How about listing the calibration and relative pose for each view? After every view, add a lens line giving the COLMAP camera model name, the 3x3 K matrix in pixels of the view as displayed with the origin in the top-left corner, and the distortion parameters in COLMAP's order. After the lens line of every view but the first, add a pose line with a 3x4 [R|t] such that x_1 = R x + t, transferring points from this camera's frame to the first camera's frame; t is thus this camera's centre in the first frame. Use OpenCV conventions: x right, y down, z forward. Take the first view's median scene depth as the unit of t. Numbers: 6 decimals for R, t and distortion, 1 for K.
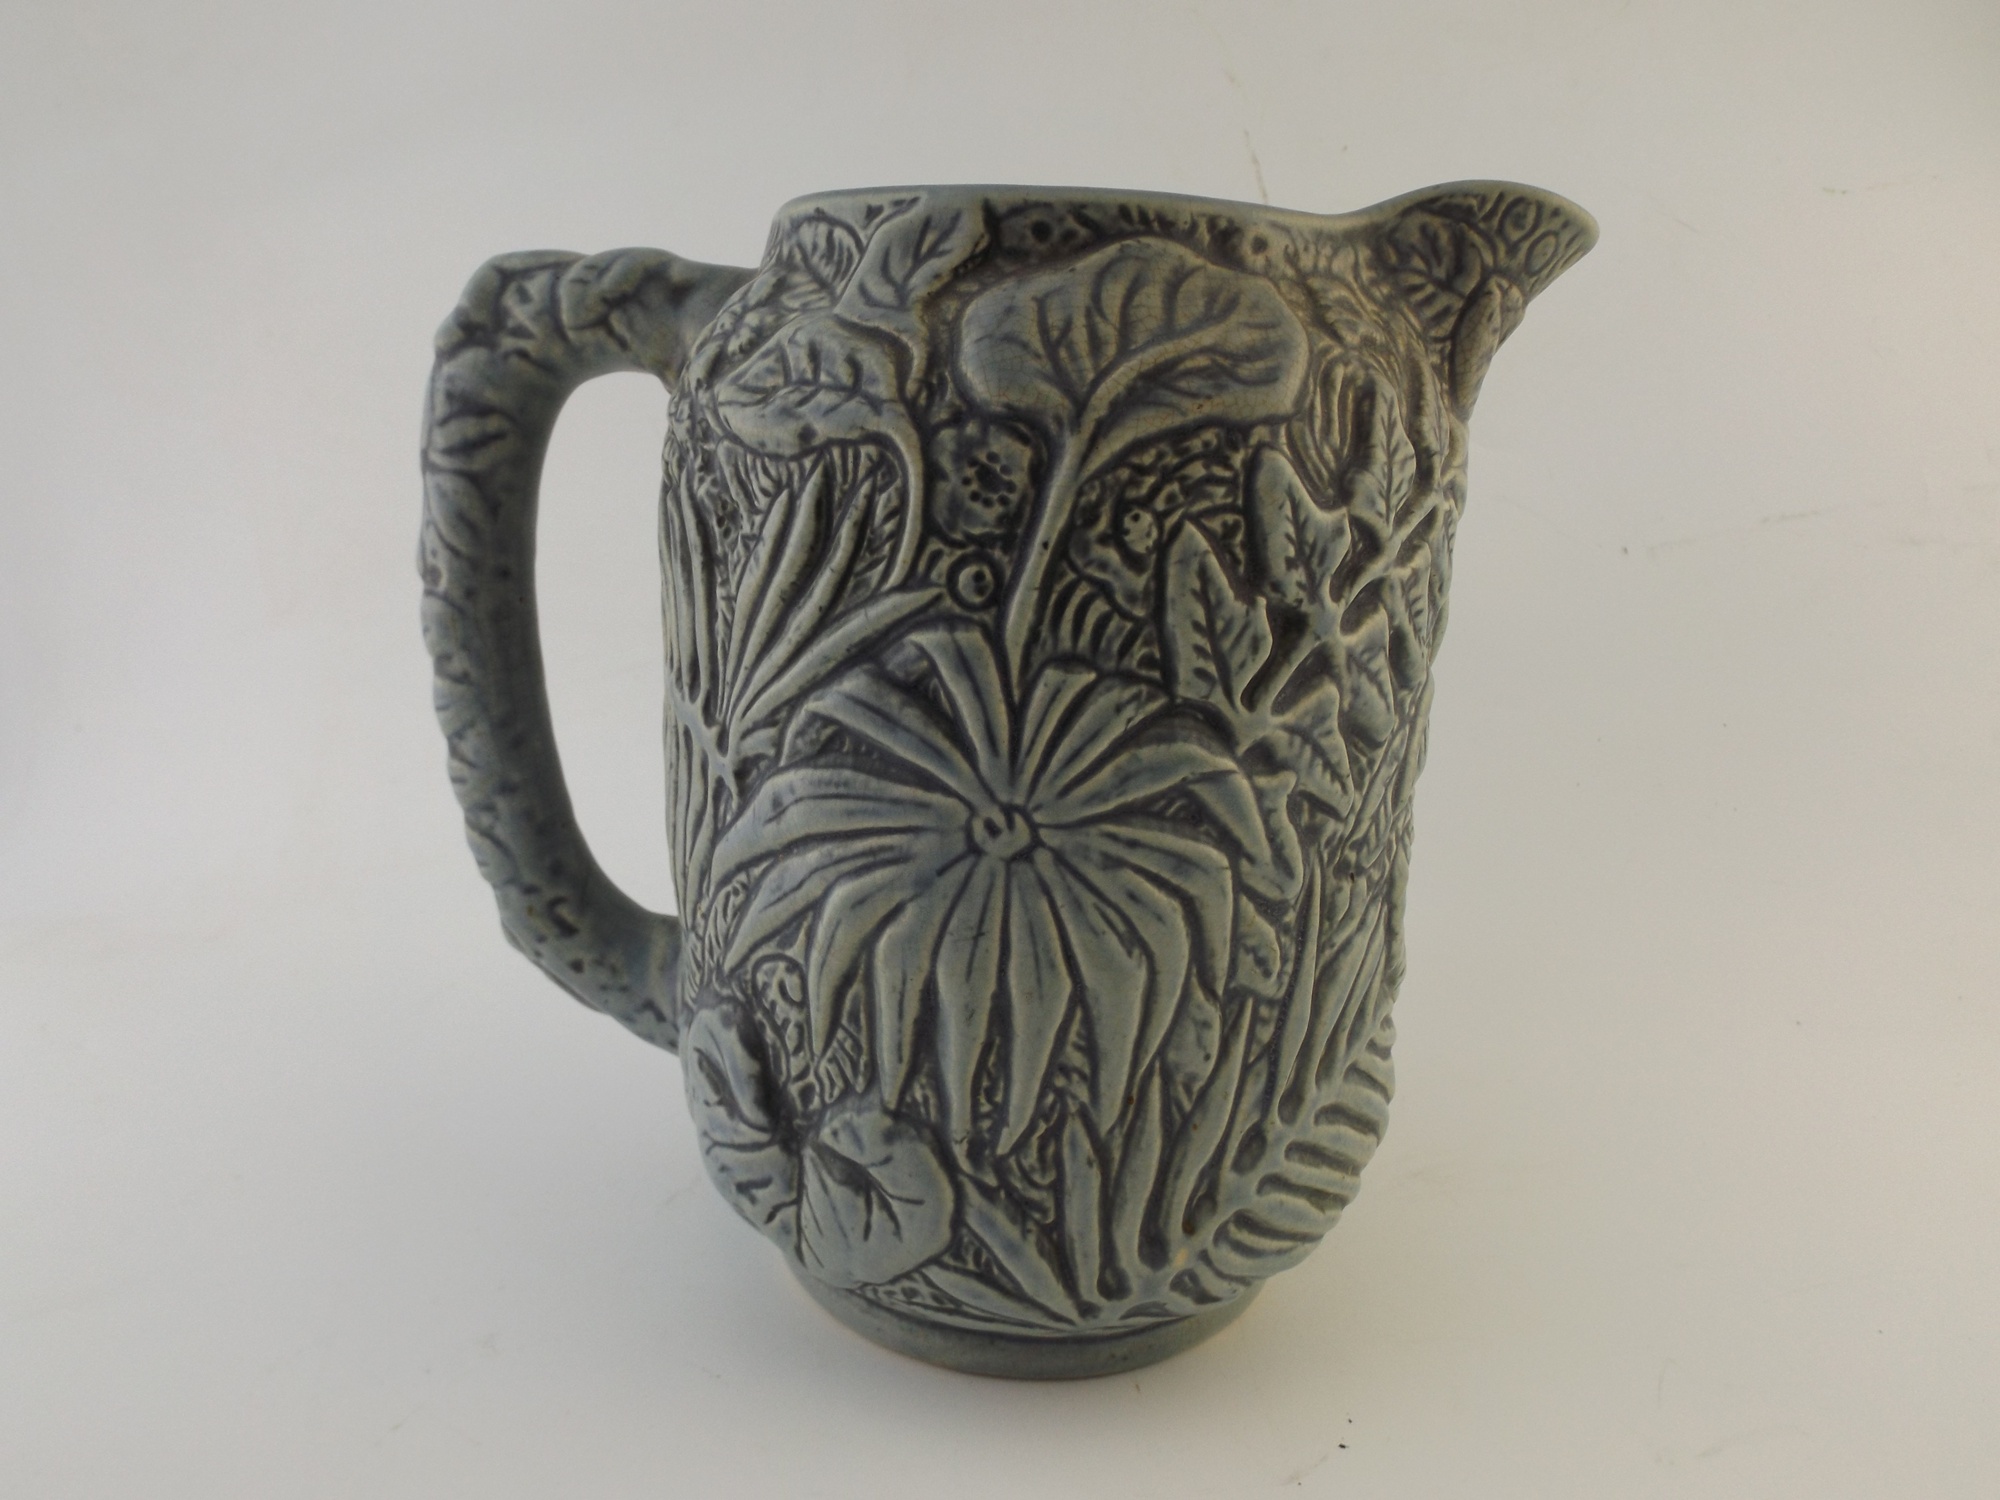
lens RADIAL K [[1441.8, 0, 1000.0], [0, 1441.8, 750.0], [0, 0, 1]] dist [0.028992, -0.045239]
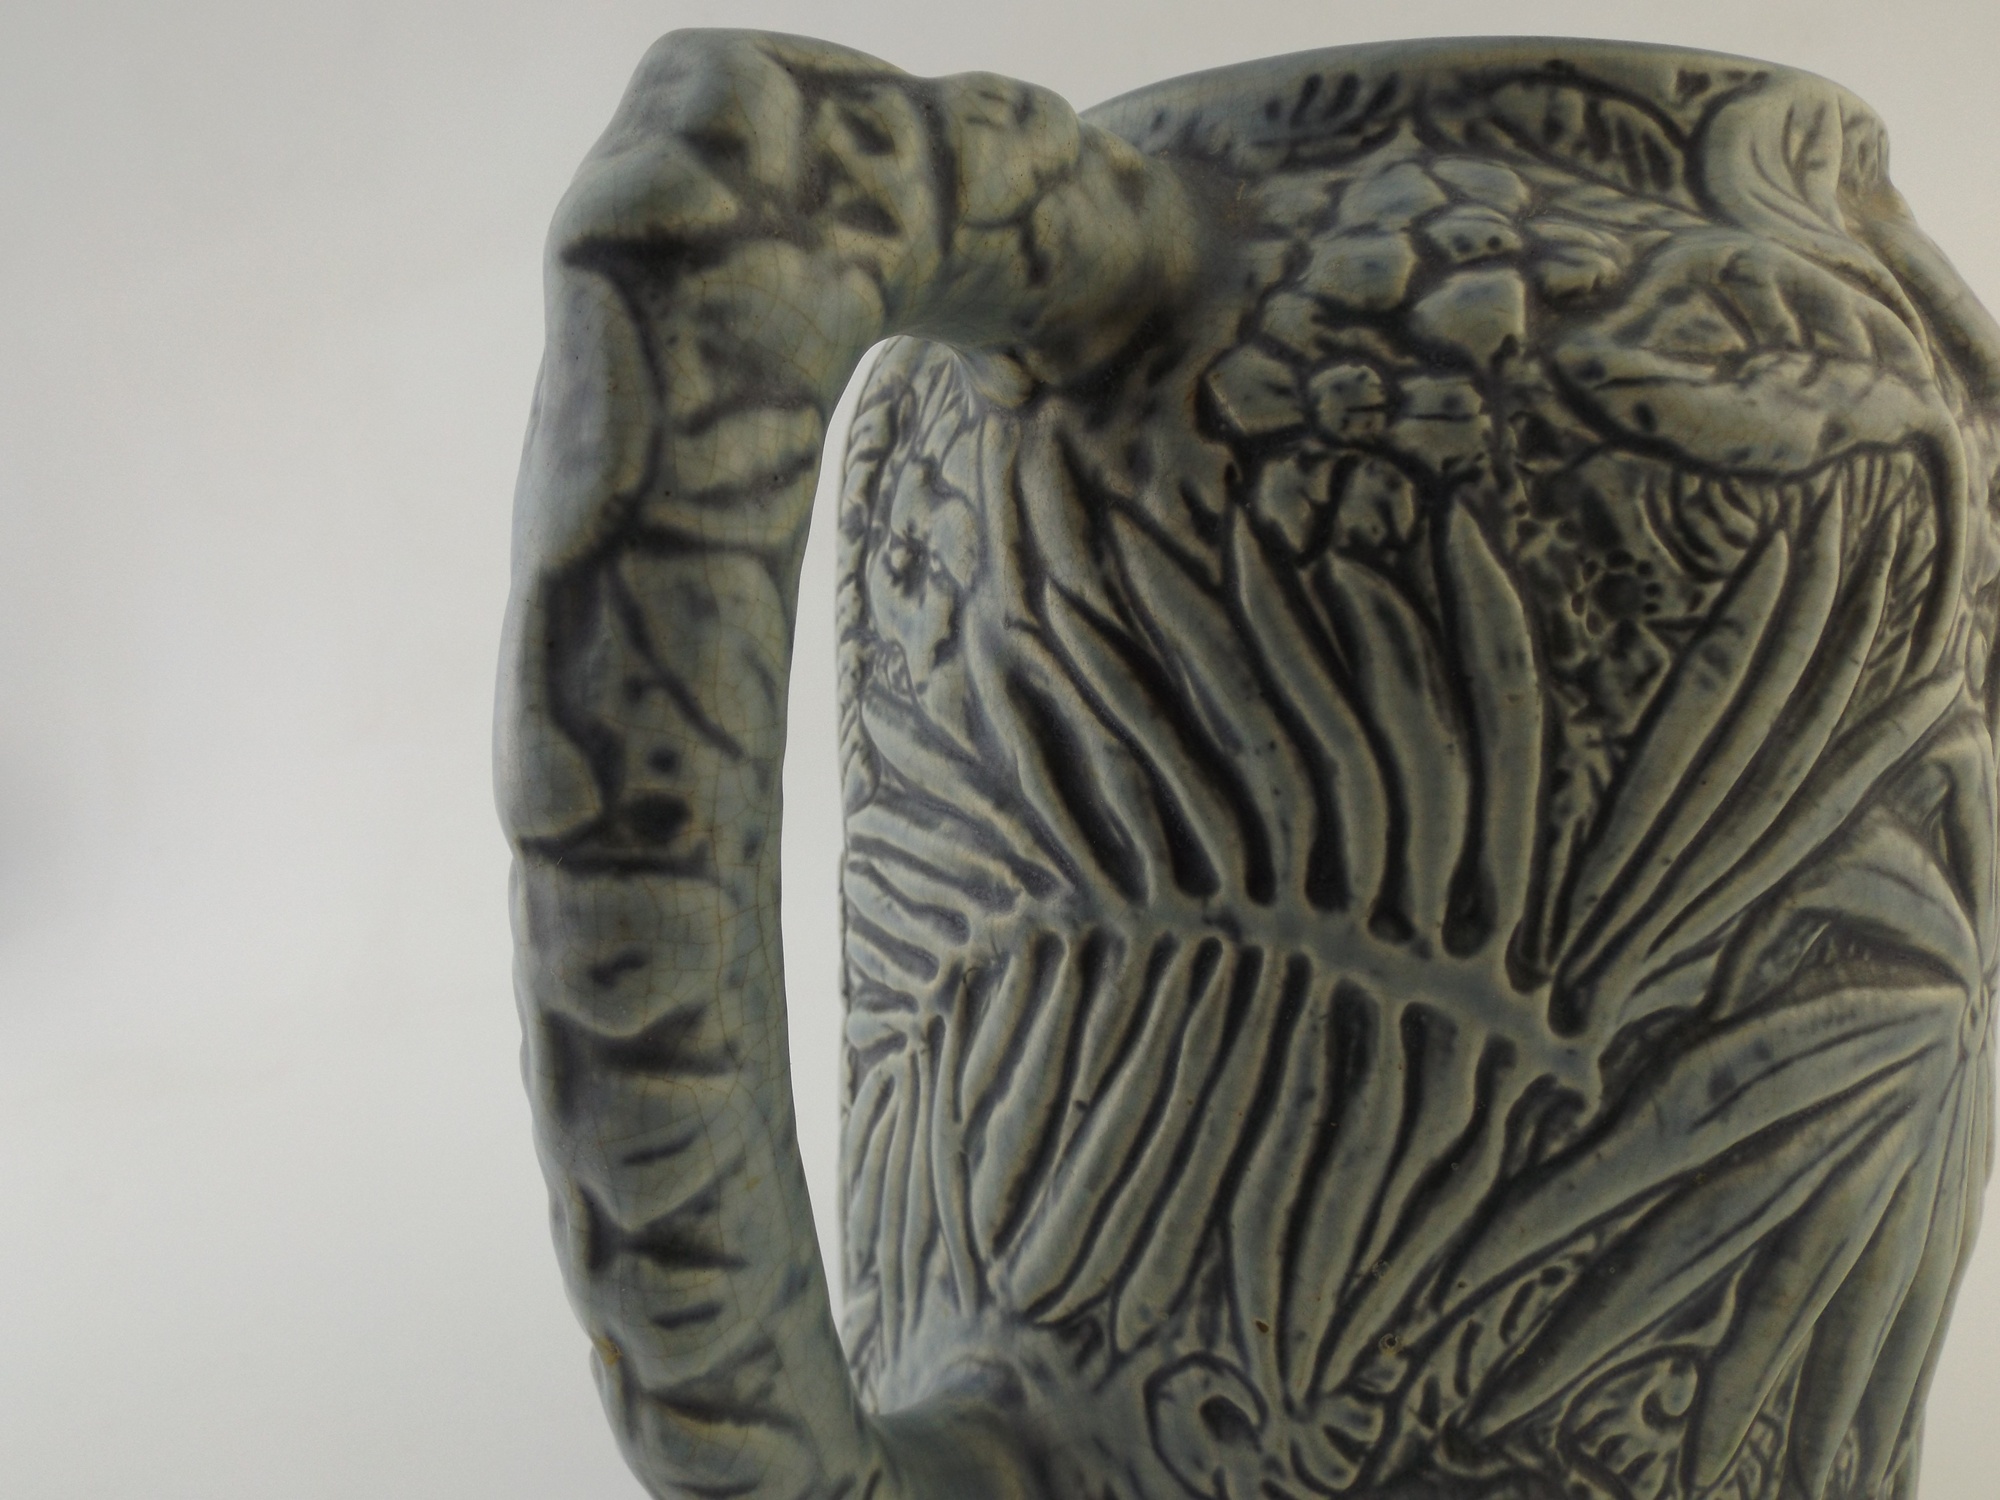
lens RADIAL K [[1441.8, 0, 1000.0], [0, 1441.8, 750.0], [0, 0, 1]] dist [0.028992, -0.045239]
pose [[0.655291, -0.137926, 0.742678, -0.731658], [0.185125, 0.982529, 0.019127, -0.153393], [-0.732340, 0.124954, 0.669376, 0.798769]]
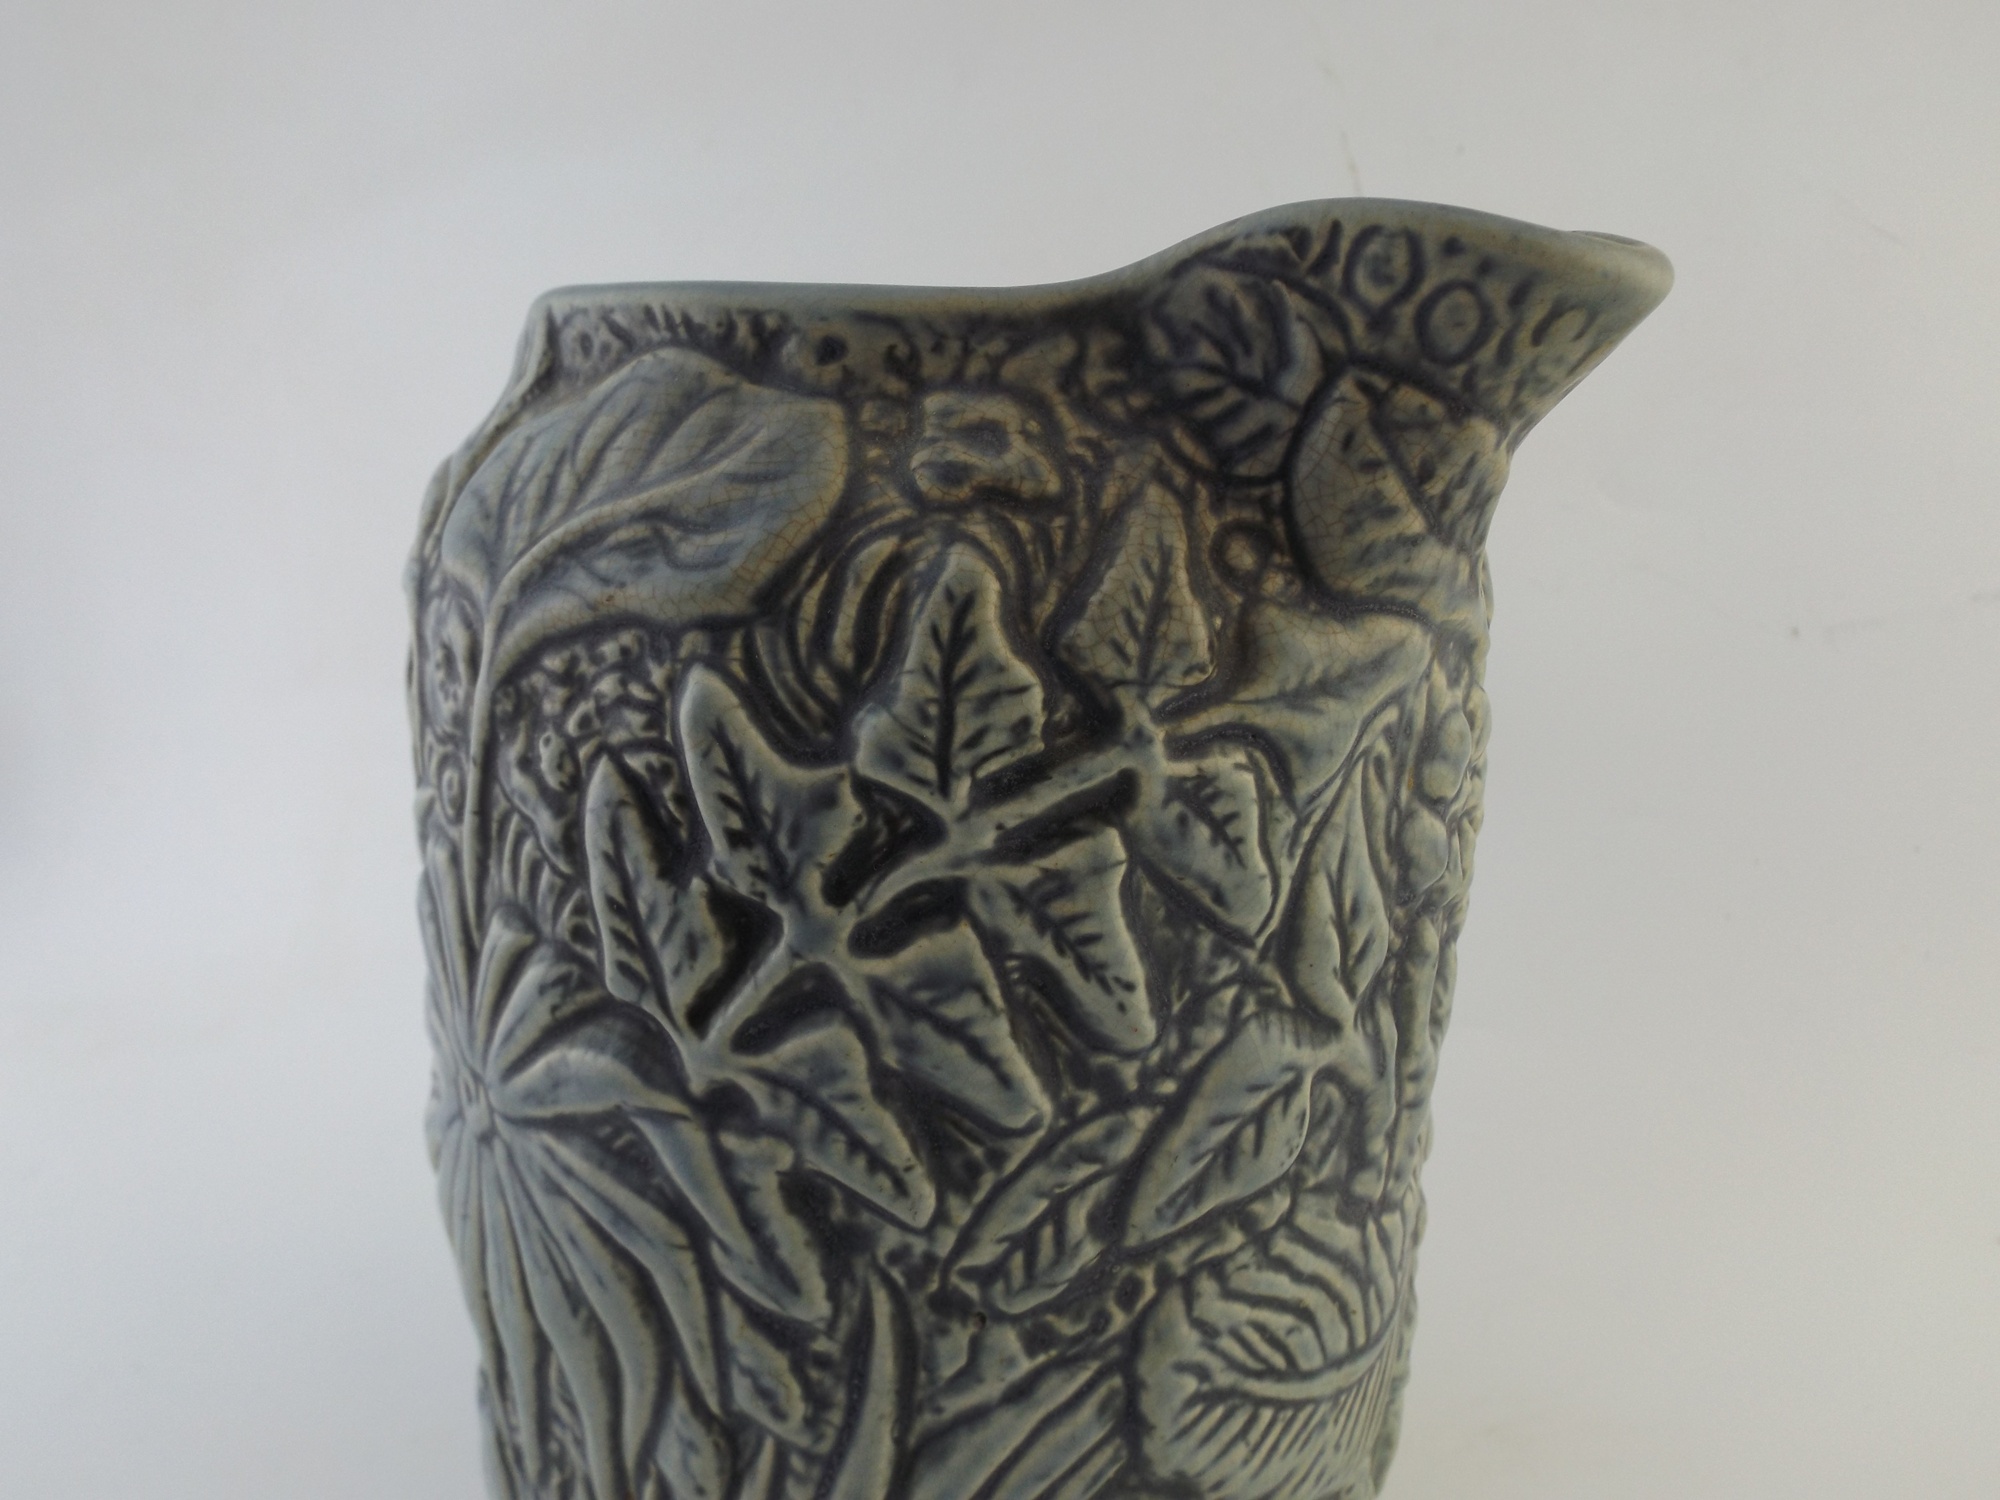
lens RADIAL K [[1441.8, 0, 1000.0], [0, 1441.8, 750.0], [0, 0, 1]] dist [0.028992, -0.045239]
pose [[0.747390, 0.148177, -0.647651, 0.653440], [-0.149108, 0.987355, 0.053827, -0.204220], [0.647437, 0.056340, 0.760033, 0.529565]]
